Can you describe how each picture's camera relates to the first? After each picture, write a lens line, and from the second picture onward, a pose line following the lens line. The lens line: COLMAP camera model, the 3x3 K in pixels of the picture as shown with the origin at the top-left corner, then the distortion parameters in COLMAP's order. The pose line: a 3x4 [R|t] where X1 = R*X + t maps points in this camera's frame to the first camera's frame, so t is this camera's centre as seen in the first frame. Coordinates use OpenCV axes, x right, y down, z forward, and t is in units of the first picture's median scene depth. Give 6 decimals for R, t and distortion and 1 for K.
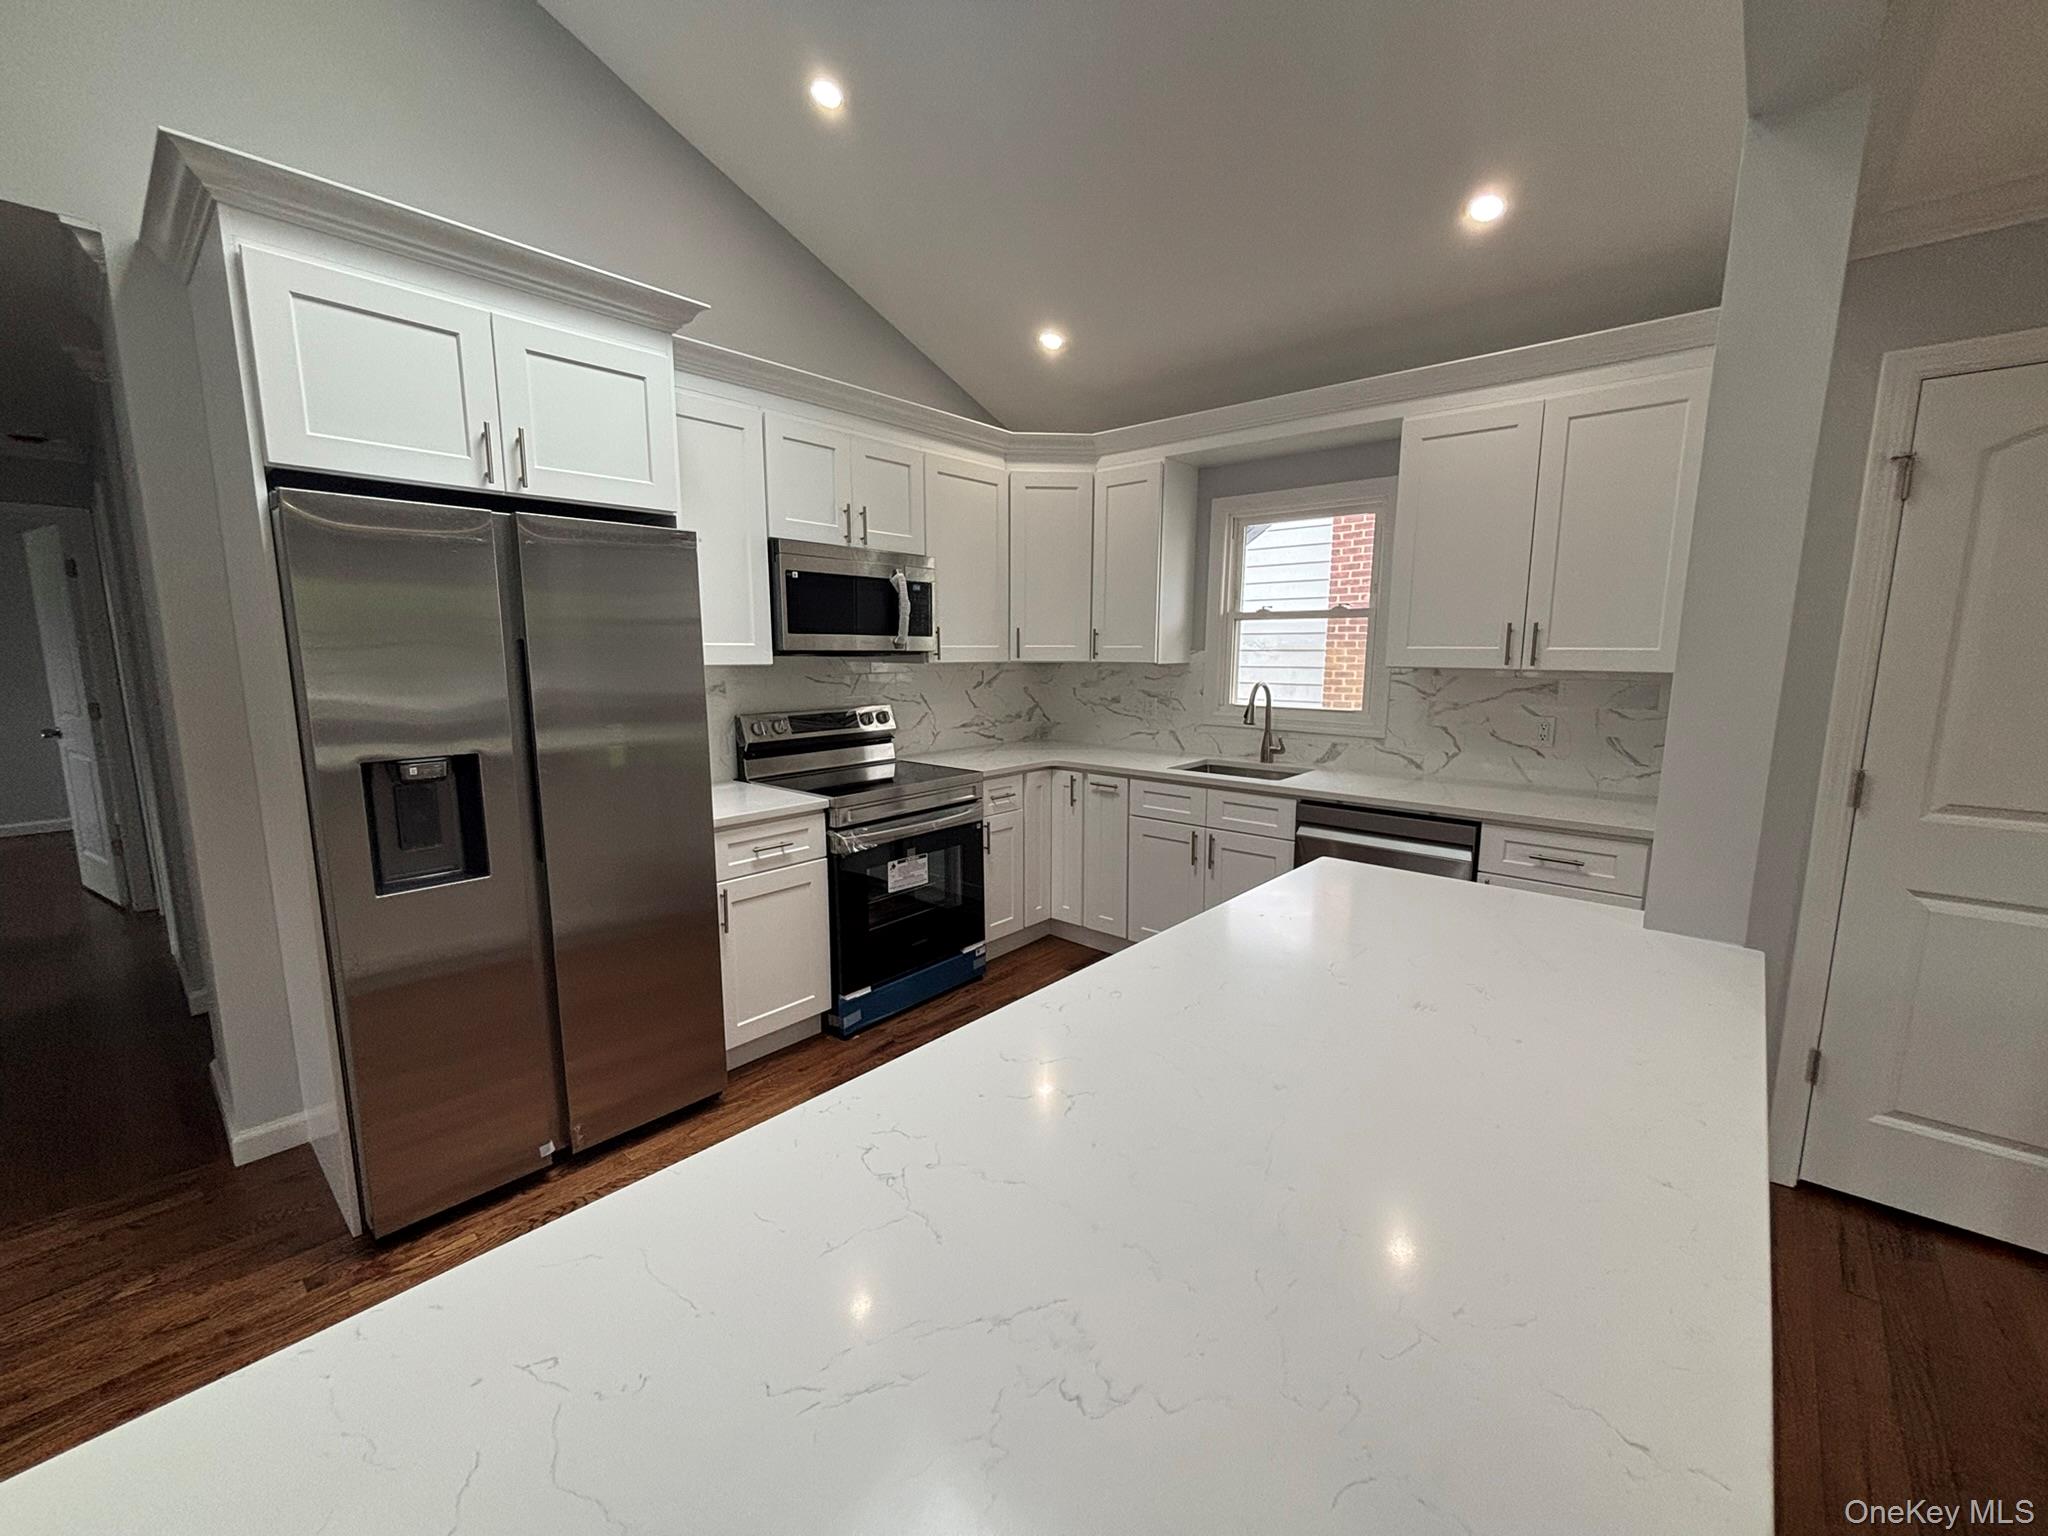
lens RADIAL K [[825.2, 0, 1025.2], [0, 825.2, 769.5], [0, 0, 1]] dist [0.004604, -0.001374]
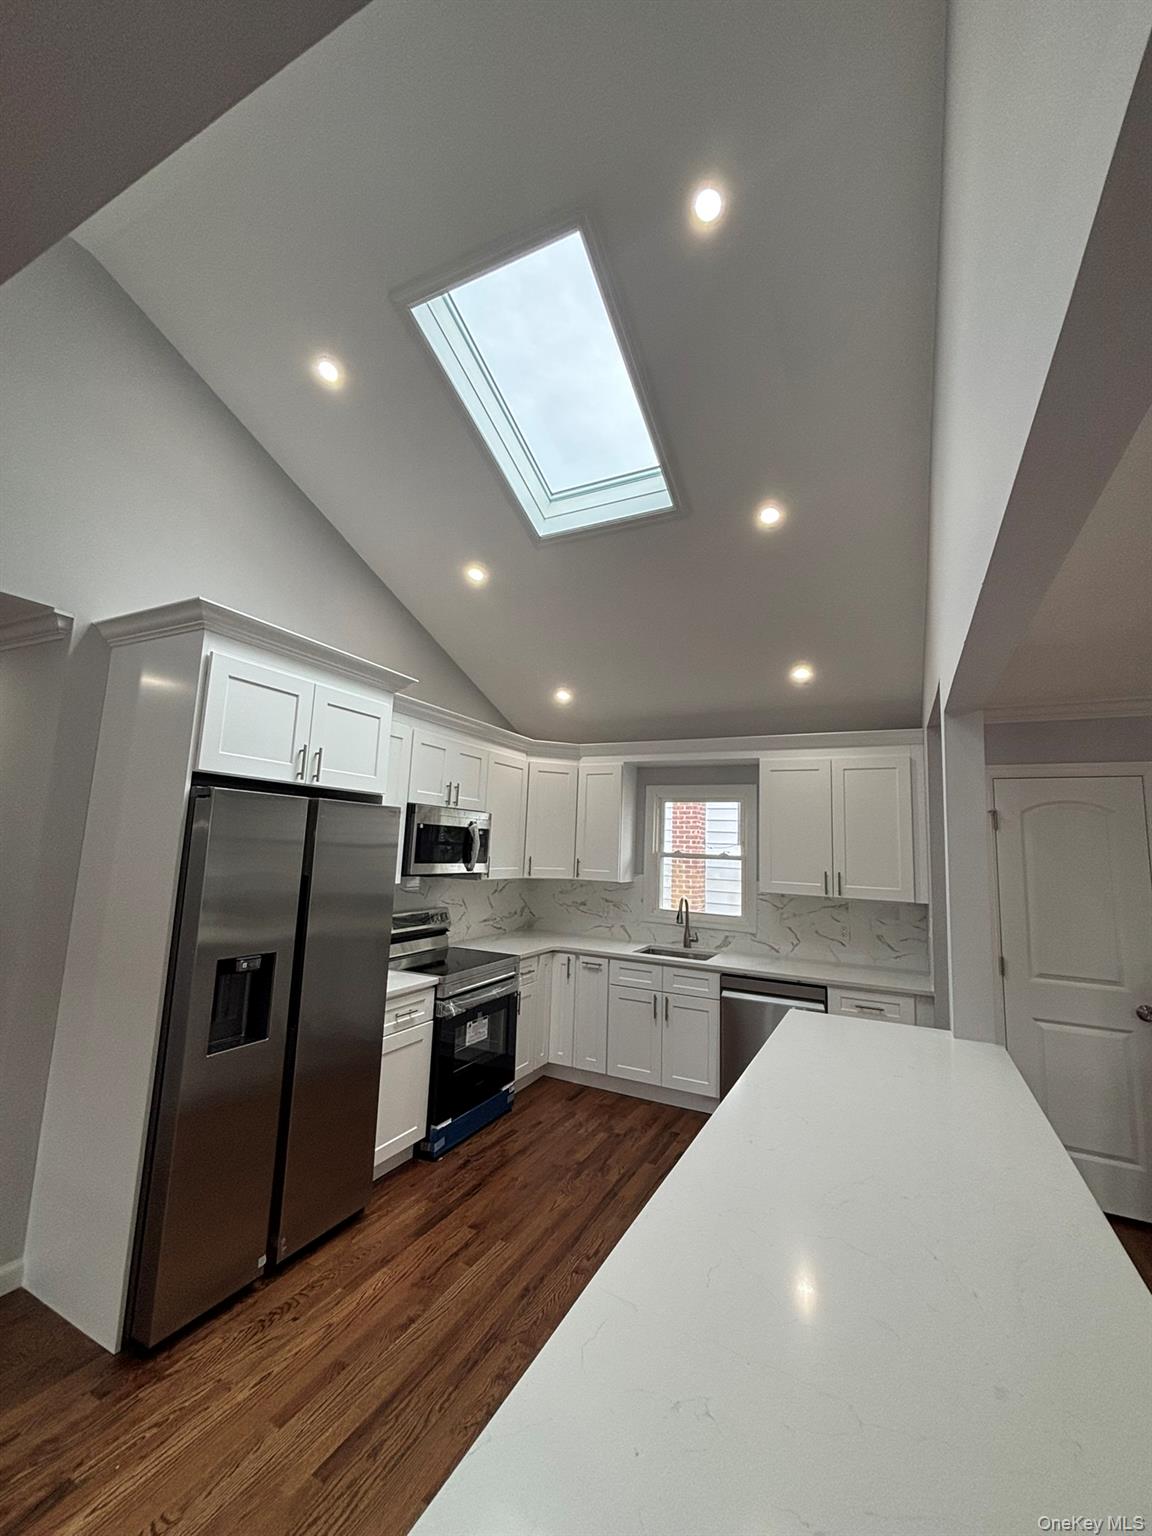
lens RADIAL K [[618.9, 0, 579.9], [0, 618.9, 765.2], [0, 0, 1]] dist [0.004604, -0.001374]
pose [[0.966960, 0.068843, 0.245457, -0.282814], [0.001757, 0.961024, -0.276459, -0.022043], [-0.254922, 0.267756, 0.929151, -0.198795]]
